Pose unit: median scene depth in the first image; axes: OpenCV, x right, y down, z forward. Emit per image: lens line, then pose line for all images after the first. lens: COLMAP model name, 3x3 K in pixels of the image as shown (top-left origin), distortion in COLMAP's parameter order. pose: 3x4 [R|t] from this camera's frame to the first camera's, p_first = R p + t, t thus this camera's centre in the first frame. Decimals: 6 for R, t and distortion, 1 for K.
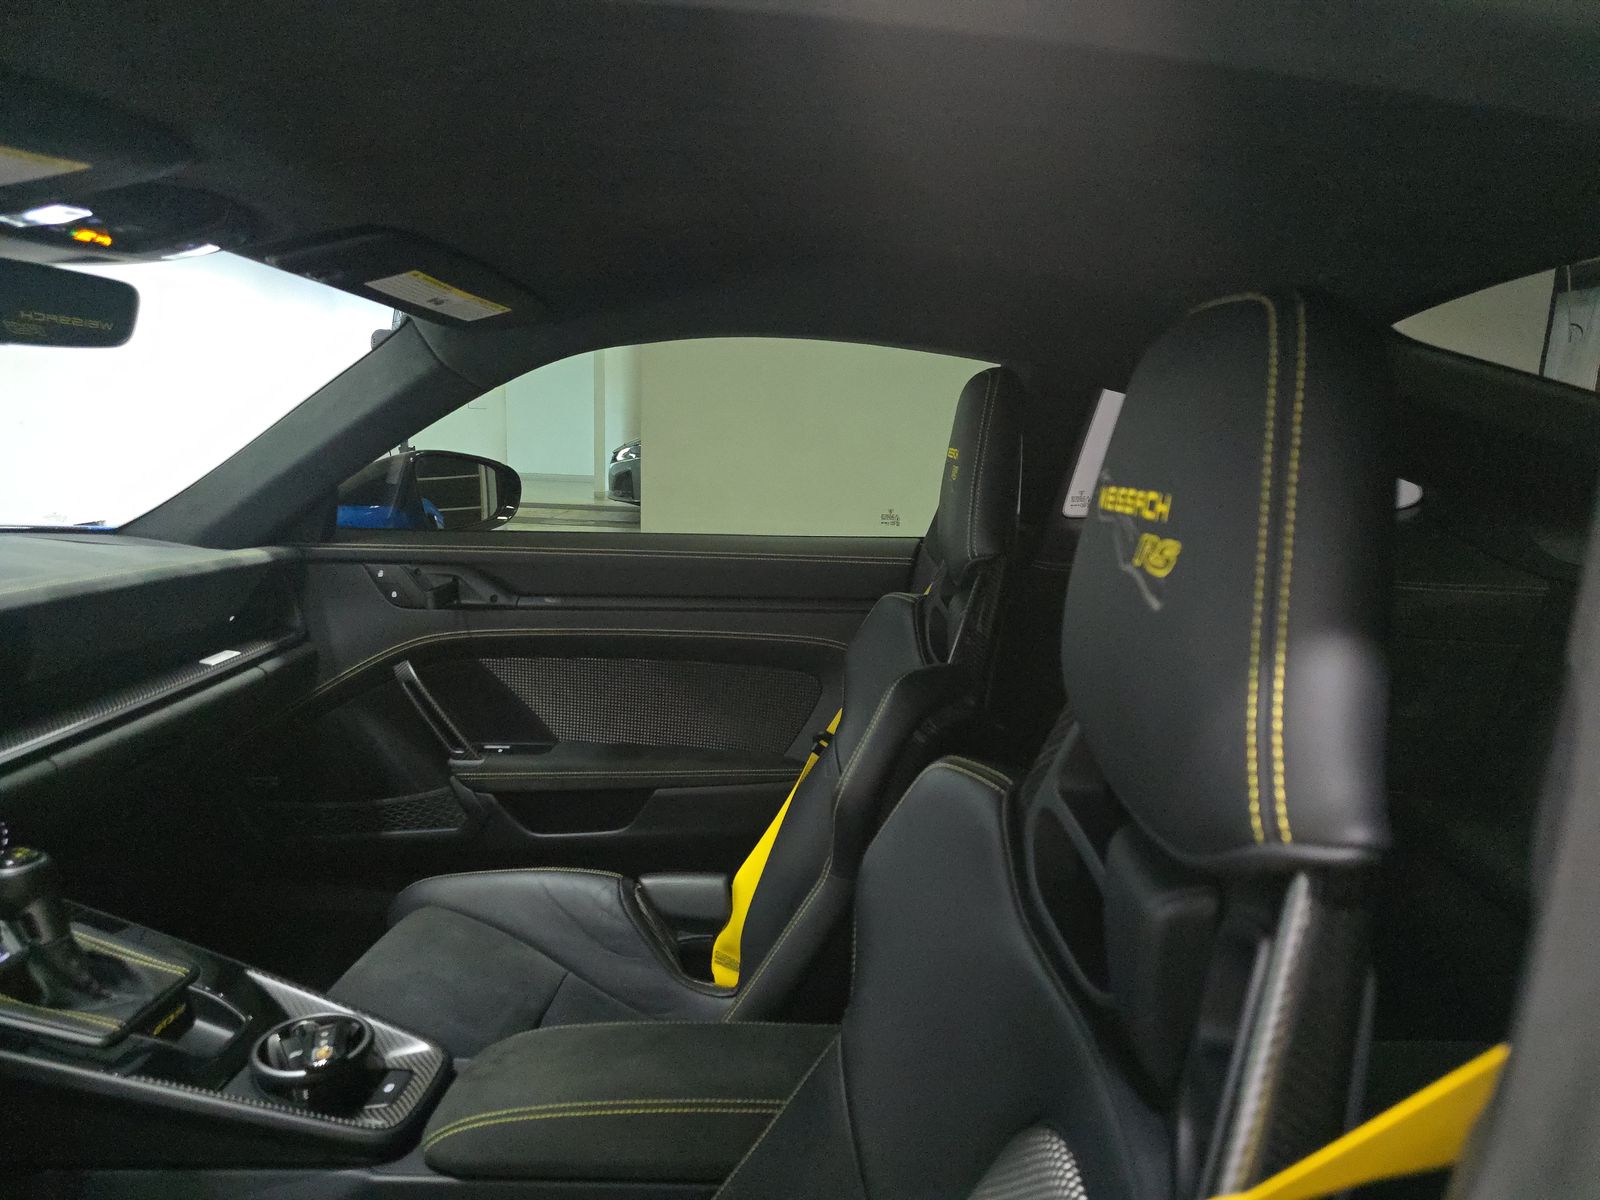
lens RADIAL K [[1064.4, 0, 800.0], [0, 1064.4, 600.0], [0, 0, 1]] dist [0.050972, -0.061345]
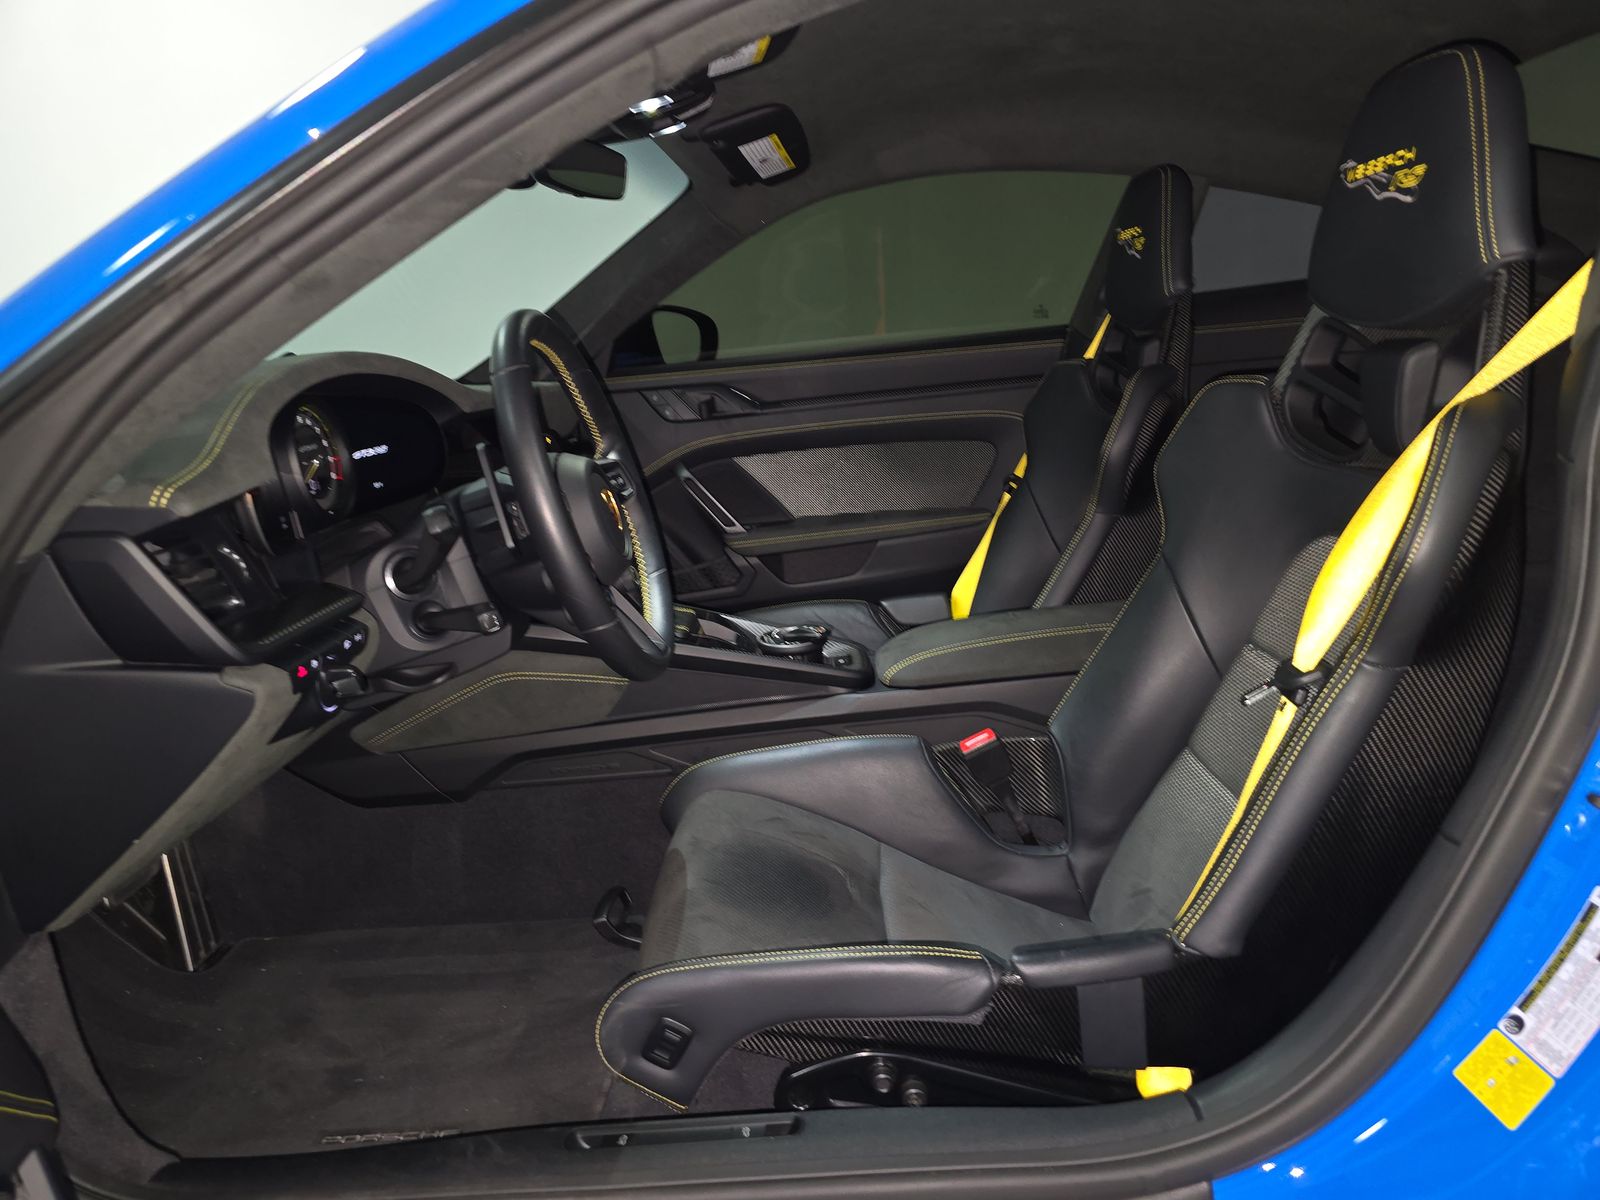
lens RADIAL K [[1064.4, 0, 800.0], [0, 1064.4, 600.0], [0, 0, 1]] dist [0.050972, -0.061345]
pose [[0.993546, -0.110103, 0.027256, -0.286804], [0.107534, 0.990776, 0.082452, 0.134626], [-0.036083, -0.078989, 0.996222, -0.333508]]
